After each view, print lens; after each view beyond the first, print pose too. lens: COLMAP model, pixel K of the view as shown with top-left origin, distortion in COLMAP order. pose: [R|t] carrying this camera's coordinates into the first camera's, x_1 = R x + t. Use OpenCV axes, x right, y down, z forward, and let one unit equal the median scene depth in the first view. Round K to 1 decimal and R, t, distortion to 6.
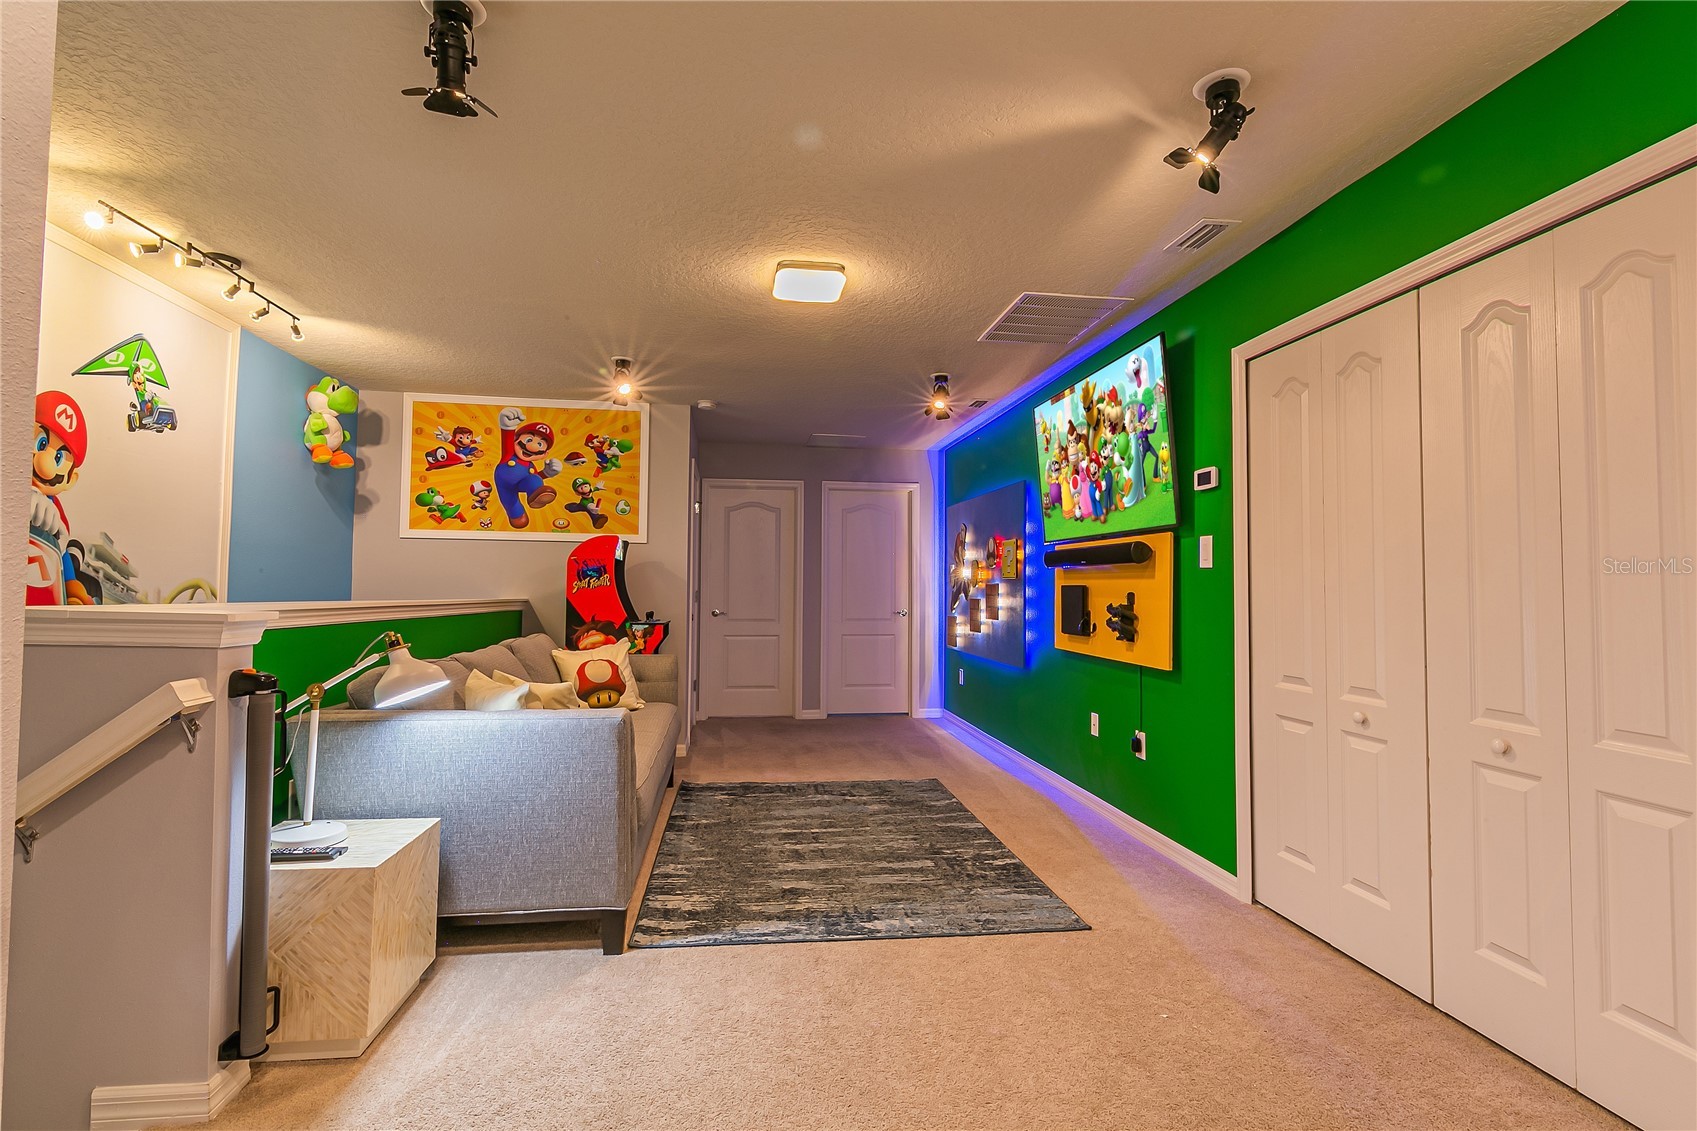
lens RADIAL K [[771.3, 0, 857.1], [0, 771.3, 577.0], [0, 0, 1]] dist [0.000695, -0.000964]
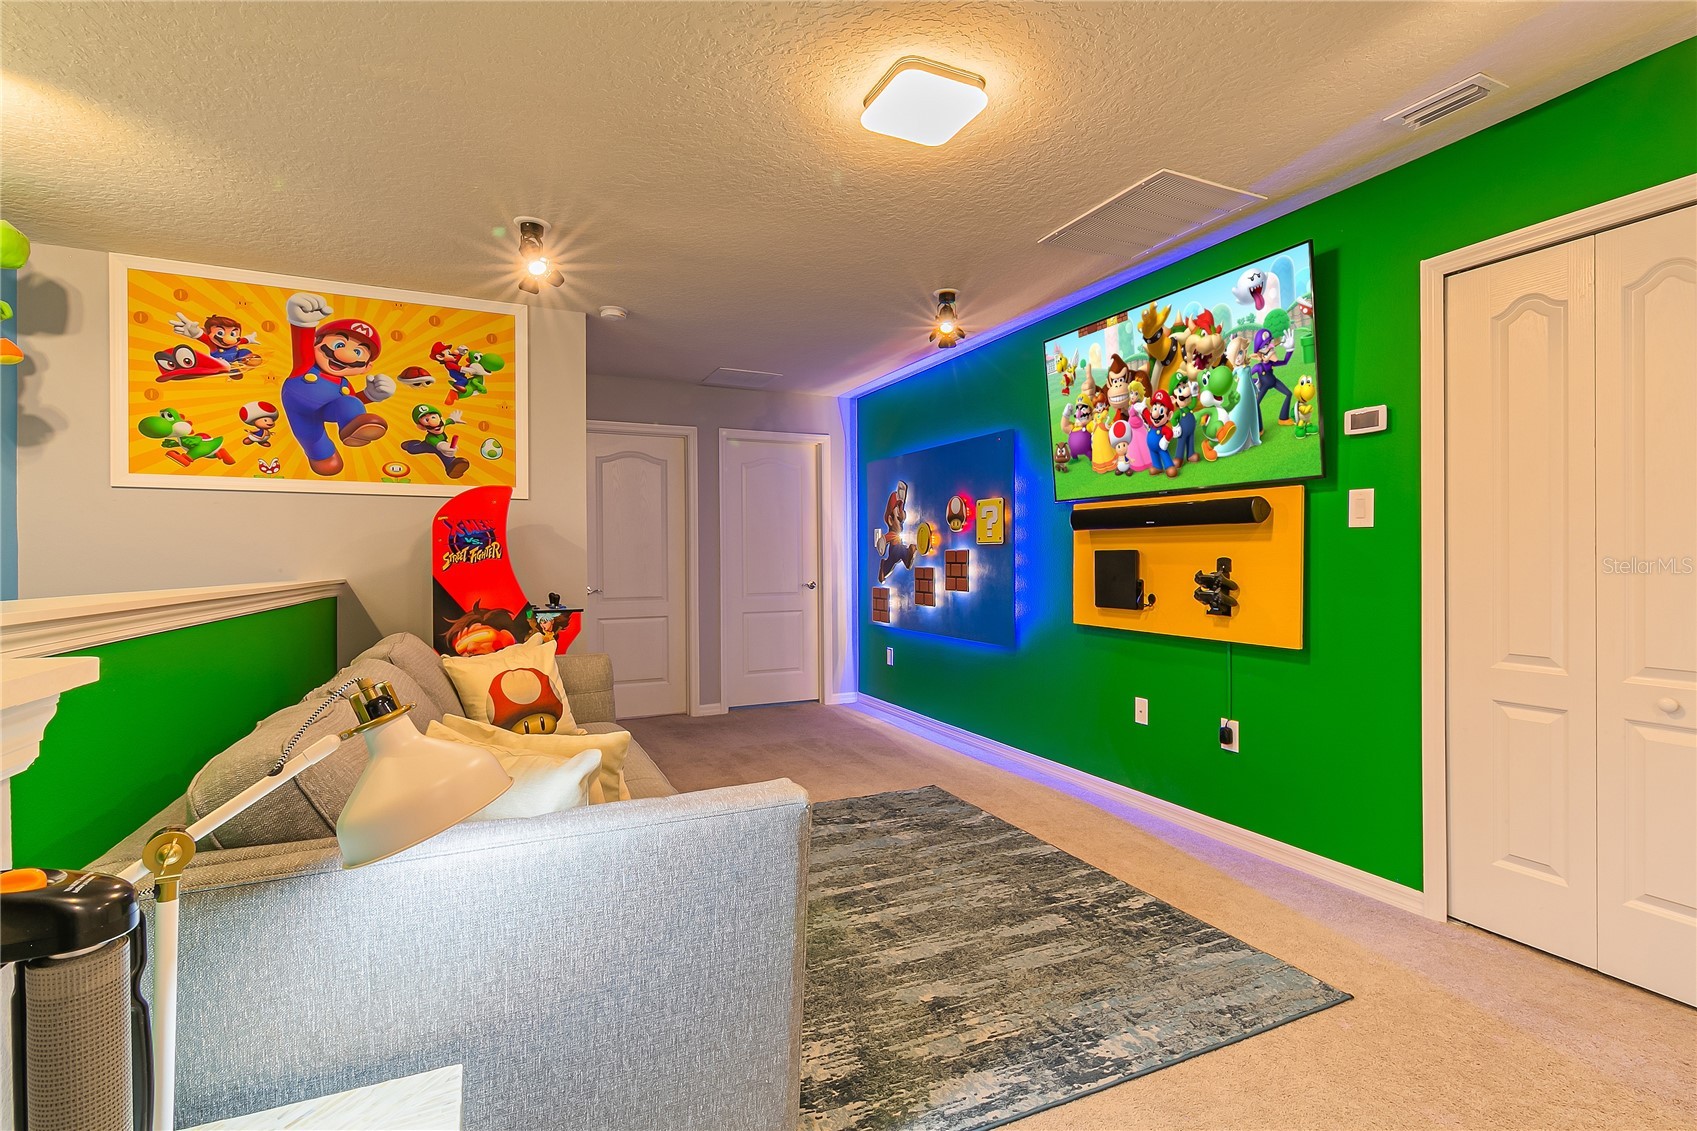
lens RADIAL K [[771.3, 0, 862.0], [0, 771.3, 573.8], [0, 0, 1]] dist [0.000695, -0.000964]
pose [[0.955463, -0.020035, 0.294431, -0.273916], [0.009001, 0.999207, 0.038785, 0.000986], [-0.294974, -0.034408, 0.954886, 0.307889]]
